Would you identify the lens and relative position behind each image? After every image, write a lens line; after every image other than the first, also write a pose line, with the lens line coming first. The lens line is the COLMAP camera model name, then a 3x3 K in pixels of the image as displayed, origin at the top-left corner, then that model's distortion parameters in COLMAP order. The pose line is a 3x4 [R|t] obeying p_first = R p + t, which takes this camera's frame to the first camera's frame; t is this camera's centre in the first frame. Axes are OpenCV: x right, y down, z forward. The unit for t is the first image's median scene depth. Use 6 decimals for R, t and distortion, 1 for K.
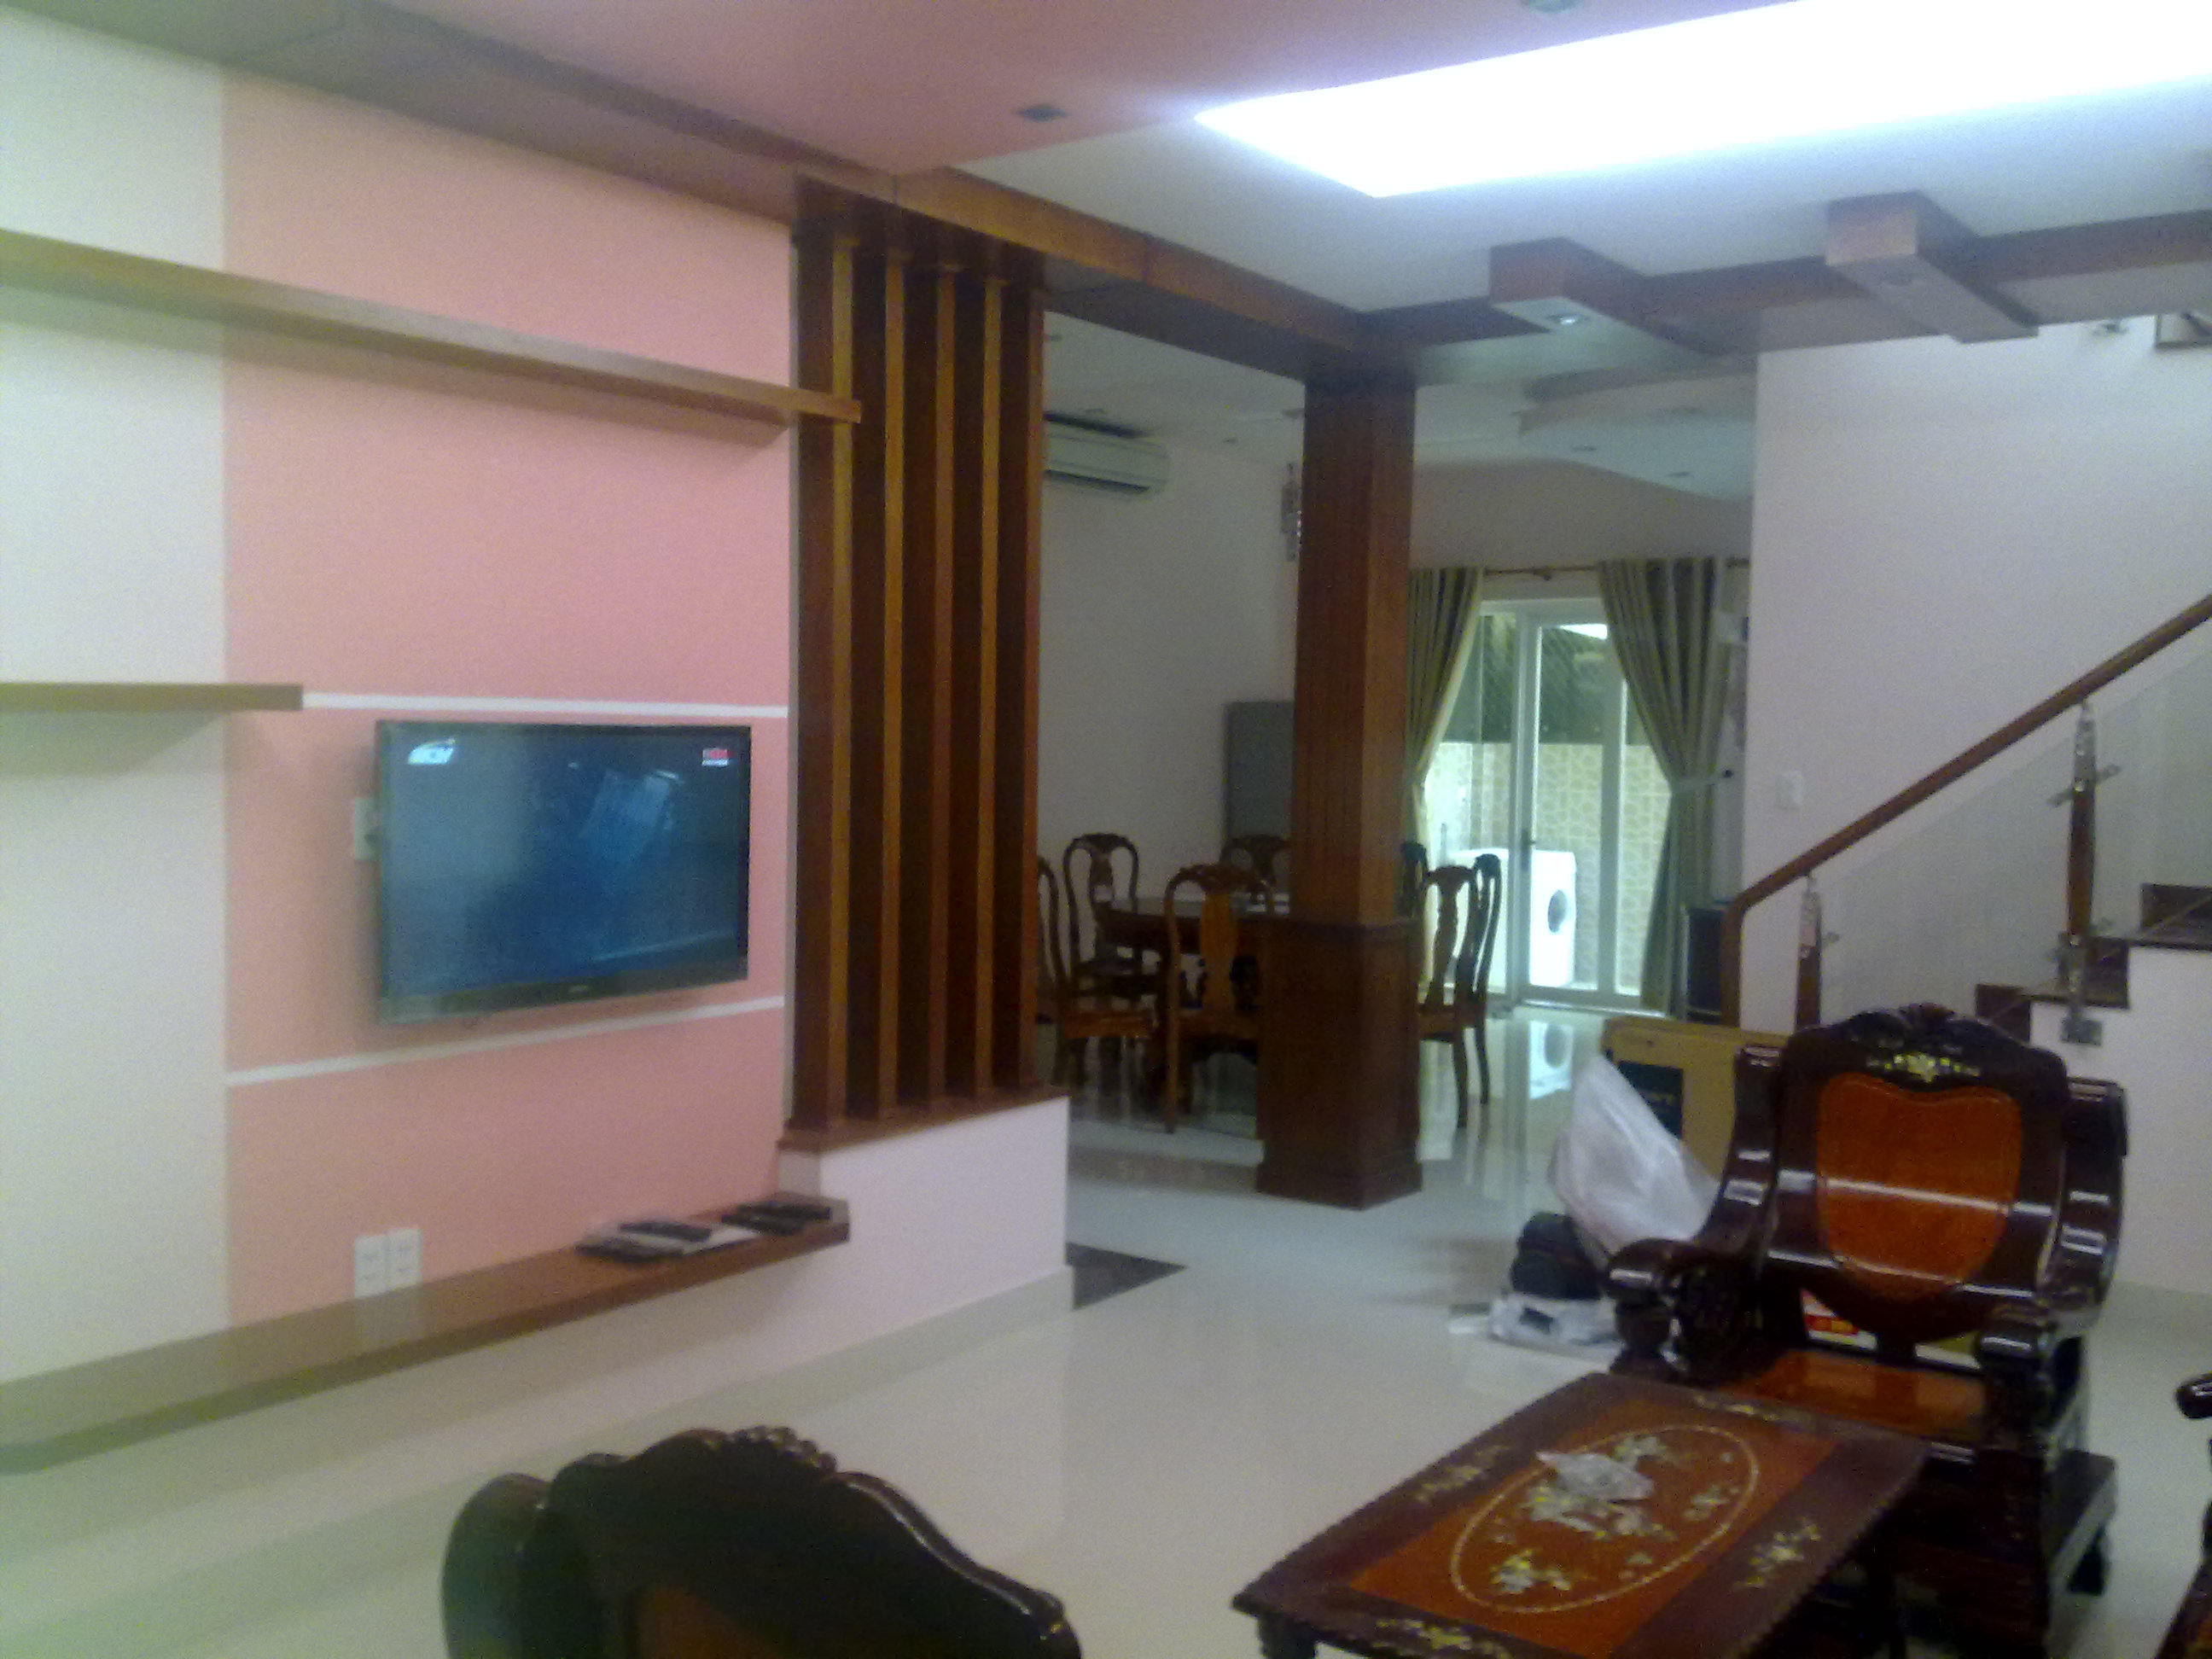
lens RADIAL K [[2033.2, 0, 1087.7], [0, 2033.2, 837.7], [0, 0, 1]] dist [0.193383, -0.327796]
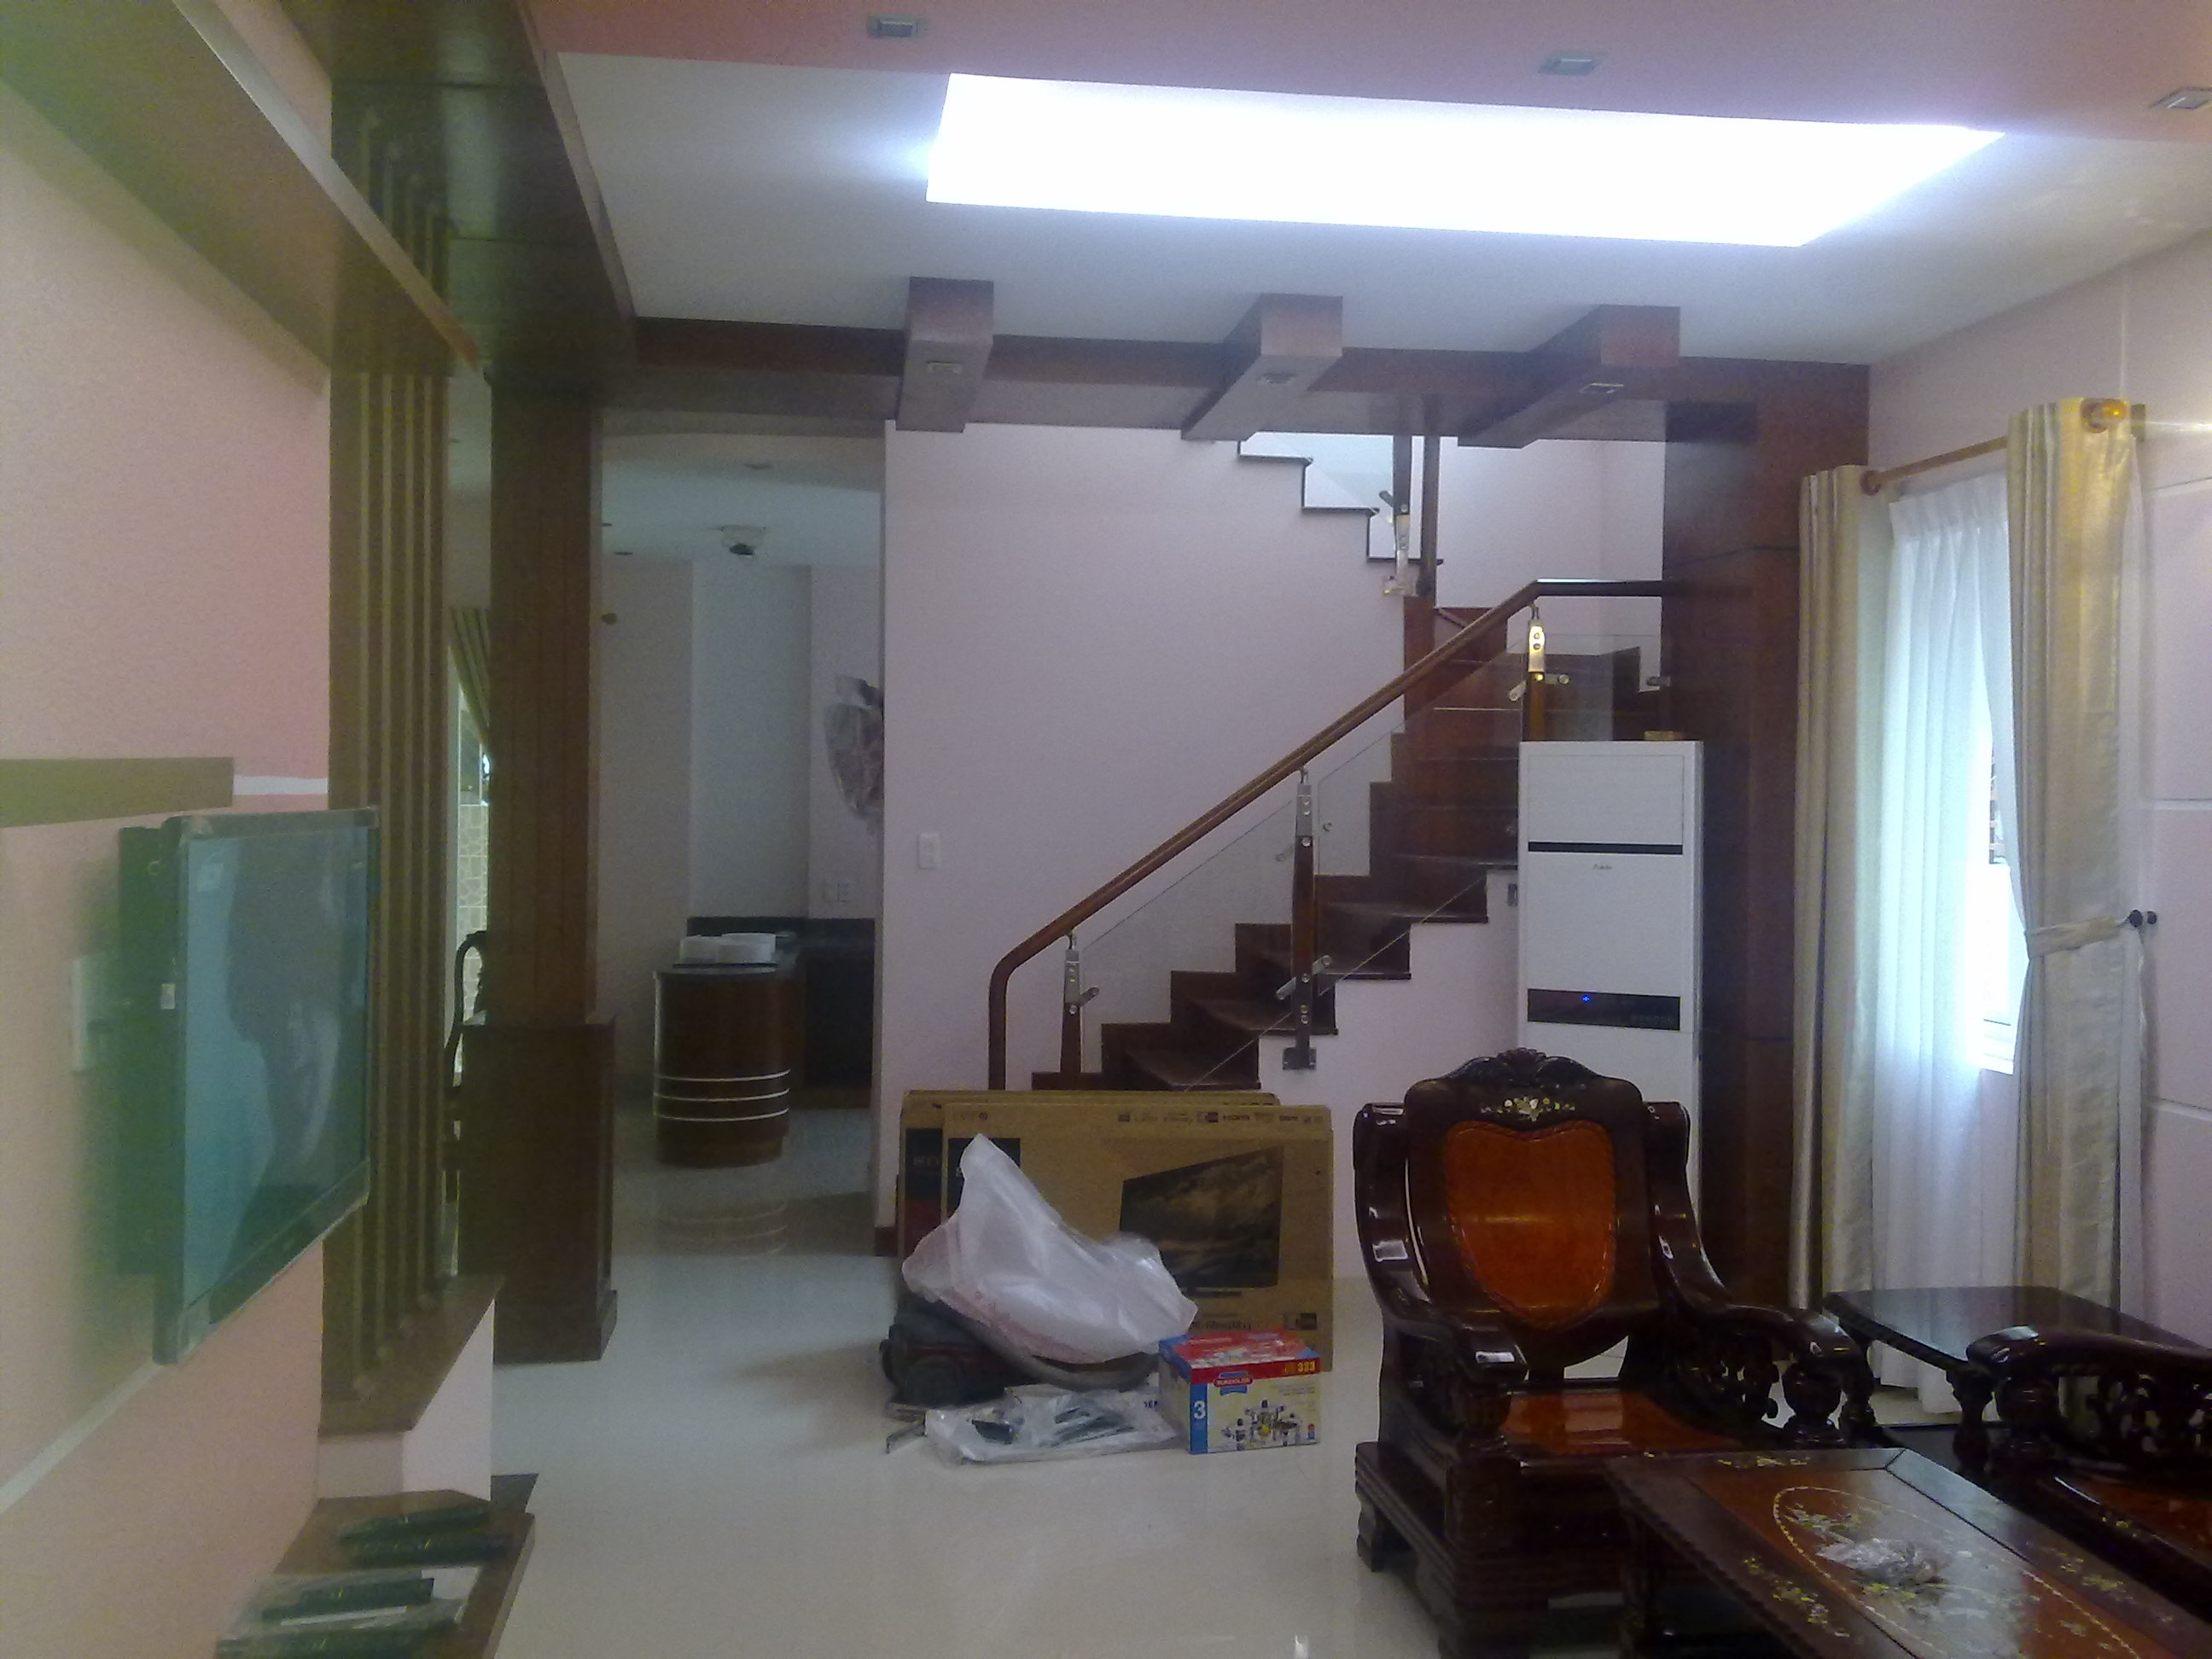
lens RADIAL K [[2033.2, 0, 1087.7], [0, 2033.2, 837.7], [0, 0, 1]] dist [0.193383, -0.327796]
pose [[0.724969, -0.027693, 0.688224, -0.480304], [0.044022, 0.999011, -0.006174, -0.032990], [-0.687373, 0.034773, 0.725472, 0.359060]]
